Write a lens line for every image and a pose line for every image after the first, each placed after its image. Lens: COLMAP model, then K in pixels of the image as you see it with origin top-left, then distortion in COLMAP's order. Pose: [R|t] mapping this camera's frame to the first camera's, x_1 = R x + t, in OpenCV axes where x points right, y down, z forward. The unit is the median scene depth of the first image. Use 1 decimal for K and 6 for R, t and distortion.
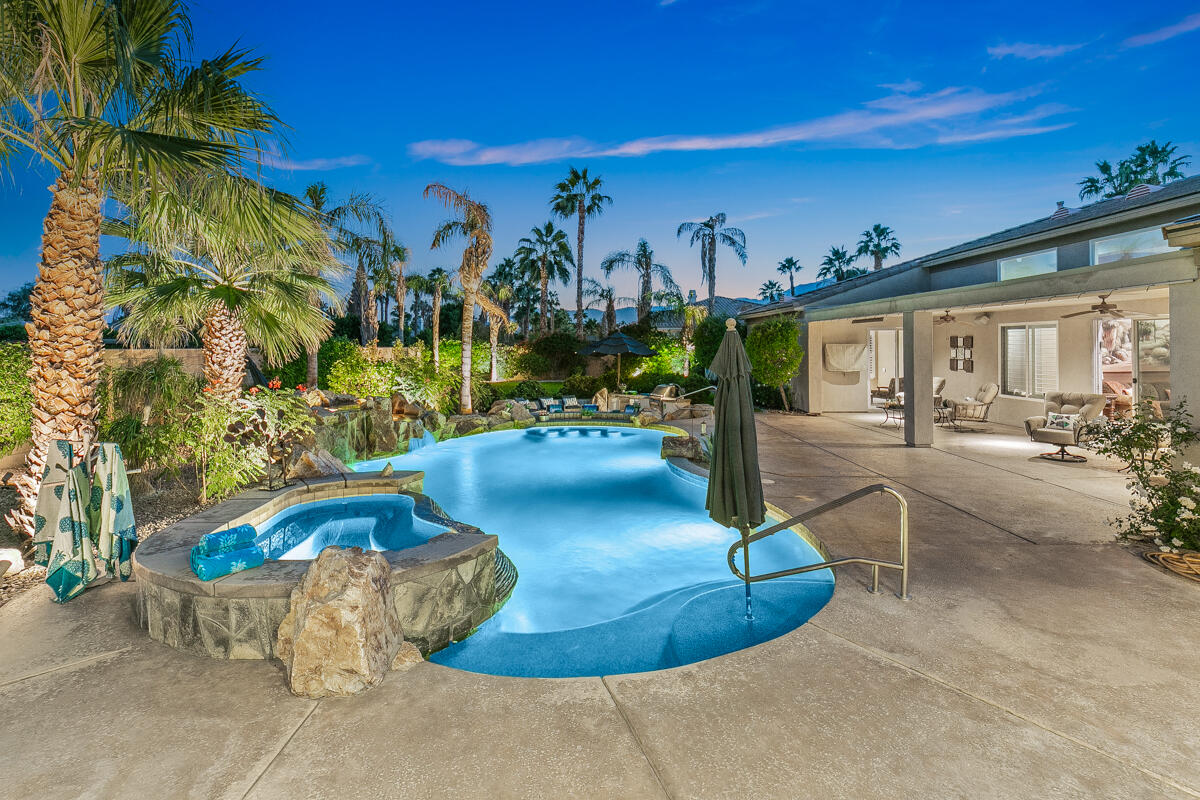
lens RADIAL K [[569.4, 0, 588.4], [0, 569.4, 341.6], [0, 0, 1]] dist [-0.001852, -0.000653]
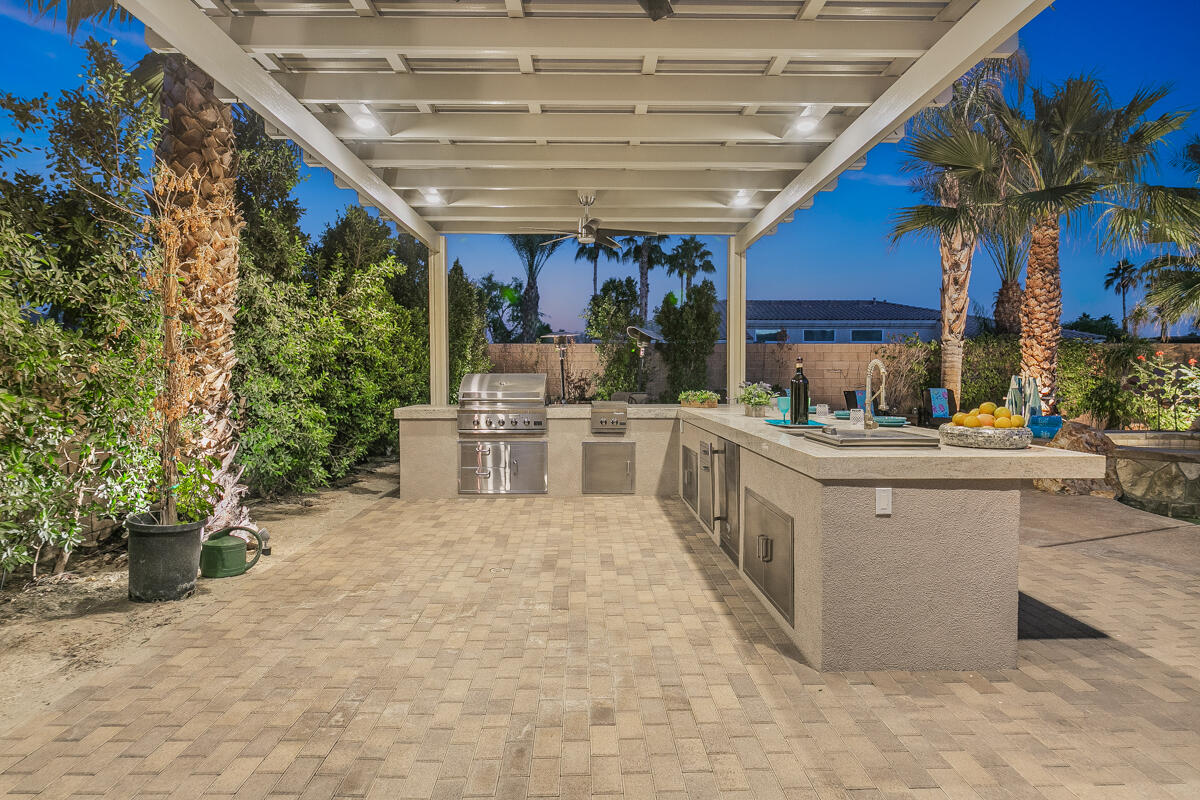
lens RADIAL K [[656.0, 0, 600.0], [0, 656.0, 400.0], [0, 0, 1]] dist [-0.021785, -0.000245]
pose [[0.003092, 0.042551, -0.999090, 0.327792], [0.009742, 0.999046, 0.042579, 0.044241], [0.999948, -0.009865, 0.002675, -0.092532]]
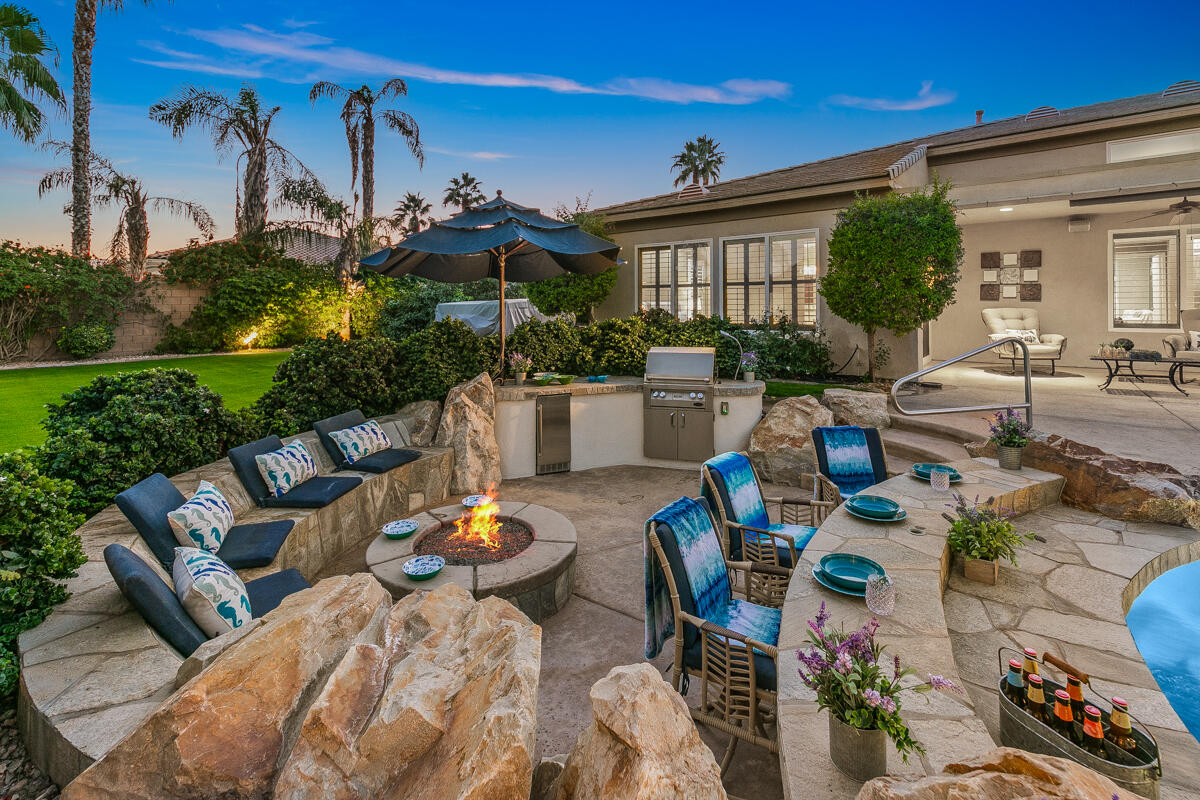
lens RADIAL K [[534.7, 0, 591.2], [0, 534.7, 304.6], [0, 0, 1]] dist [-0.003453, 0.000272]
pose [[0.630694, 0.002088, 0.776029, -0.188520], [-0.000833, 0.999998, -0.002013, 0.055964], [-0.776031, 0.000623, 0.630694, 0.937709]]
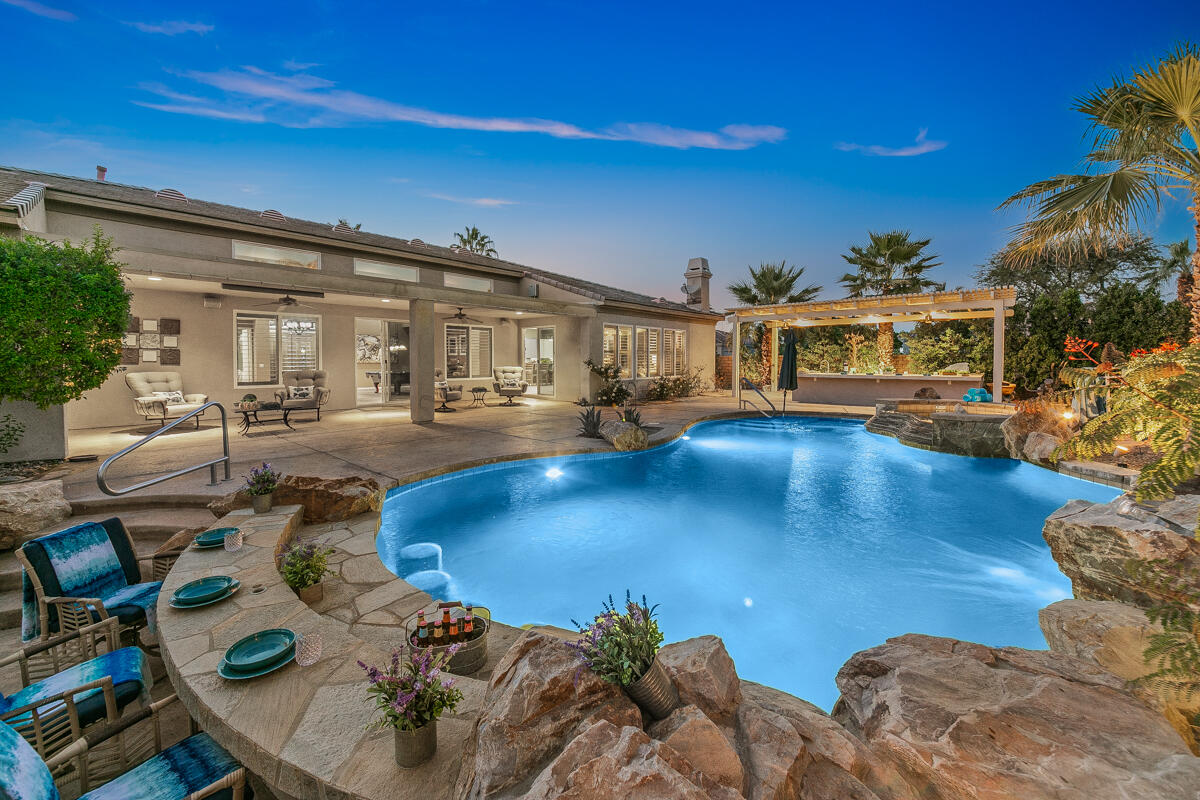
lens RADIAL K [[459.5, 0, 602.5], [0, 459.5, 367.8], [0, 0, 1]] dist [-0.011493, -0.000110]
pose [[-0.743124, -0.005017, 0.669135, -0.186990], [-0.000653, 0.999977, 0.006771, 0.049553], [-0.669154, 0.004595, -0.743110, 0.995293]]
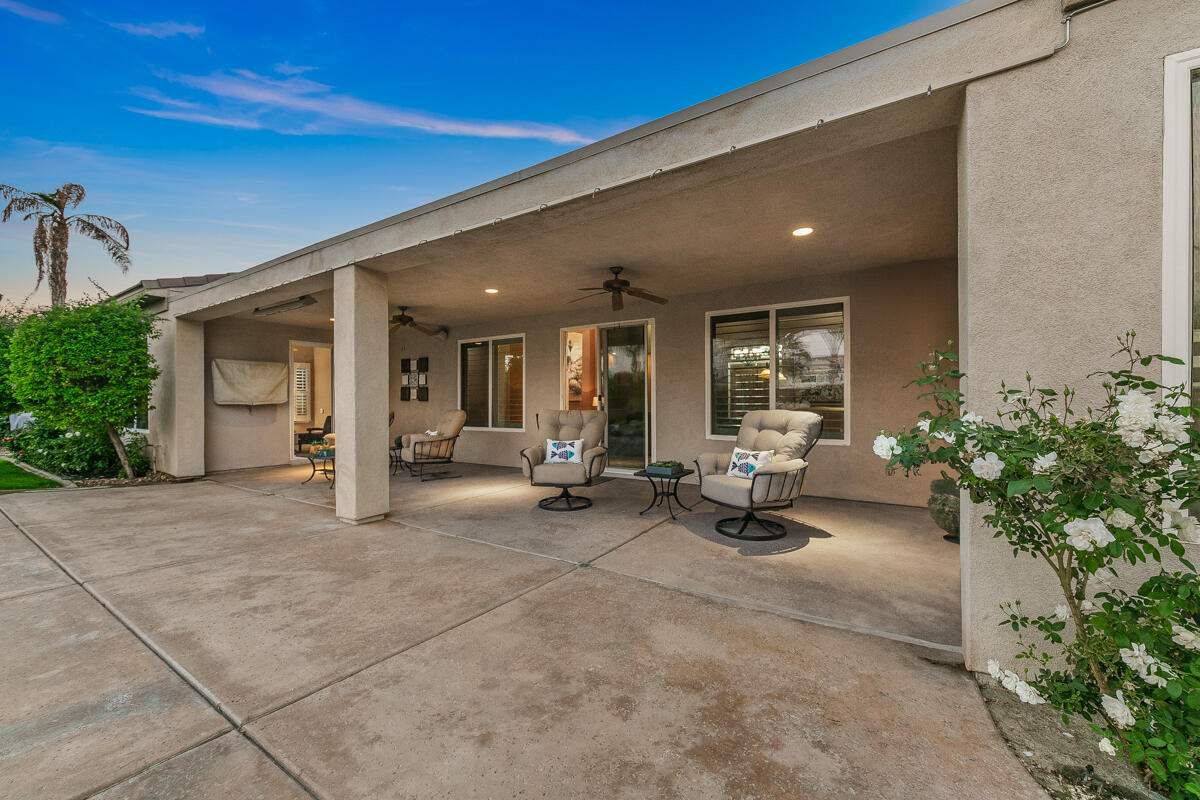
lens RADIAL K [[468.0, 0, 599.5], [0, 468.0, 397.0], [0, 0, 1]] dist [-0.000978, -0.000023]
pose [[0.544027, 0.014394, 0.838944, 0.230726], [-0.006355, 0.999895, -0.013034, 0.049974], [-0.839043, 0.001759, 0.544062, 0.399612]]
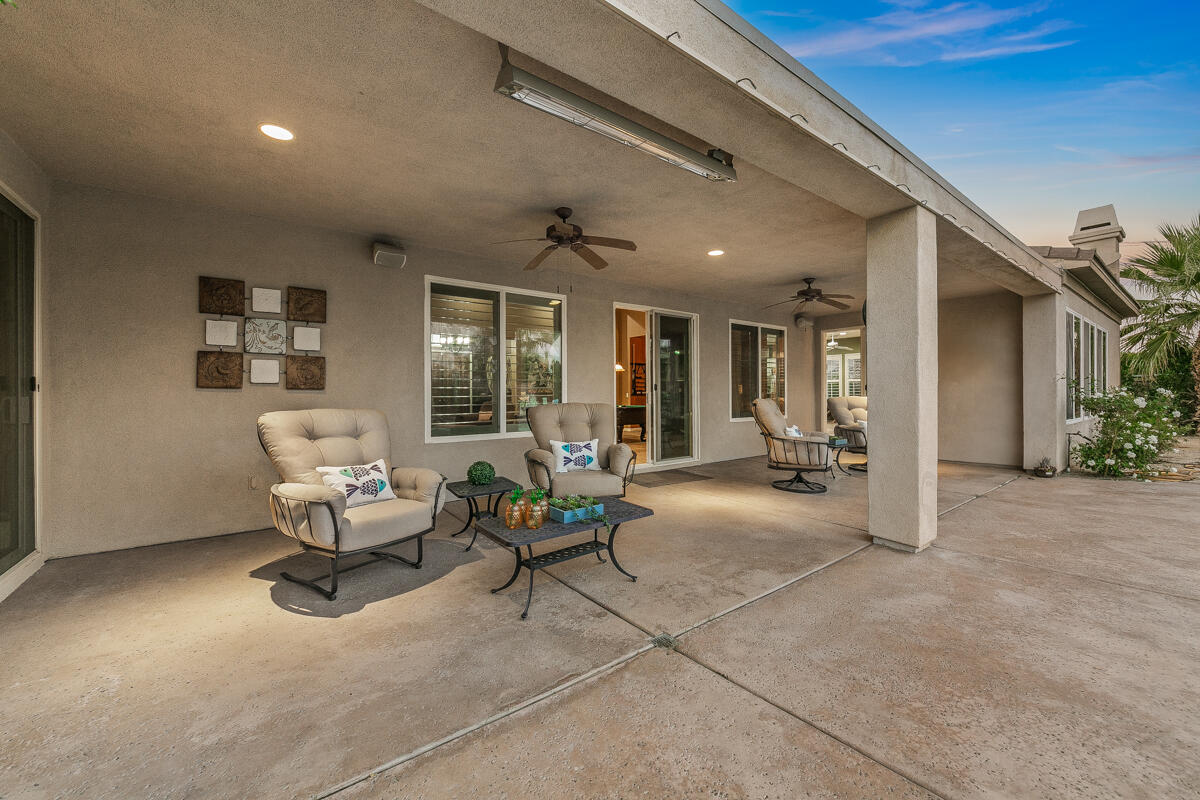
lens RADIAL K [[468.0, 0, 599.5], [0, 468.0, 397.0], [0, 0, 1]] dist [-0.000978, -0.000023]
pose [[-0.612736, 0.005048, 0.790271, 0.309070], [0.005065, 0.999984, -0.002460, 0.054573], [-0.790271, 0.002495, -0.612752, 0.964281]]
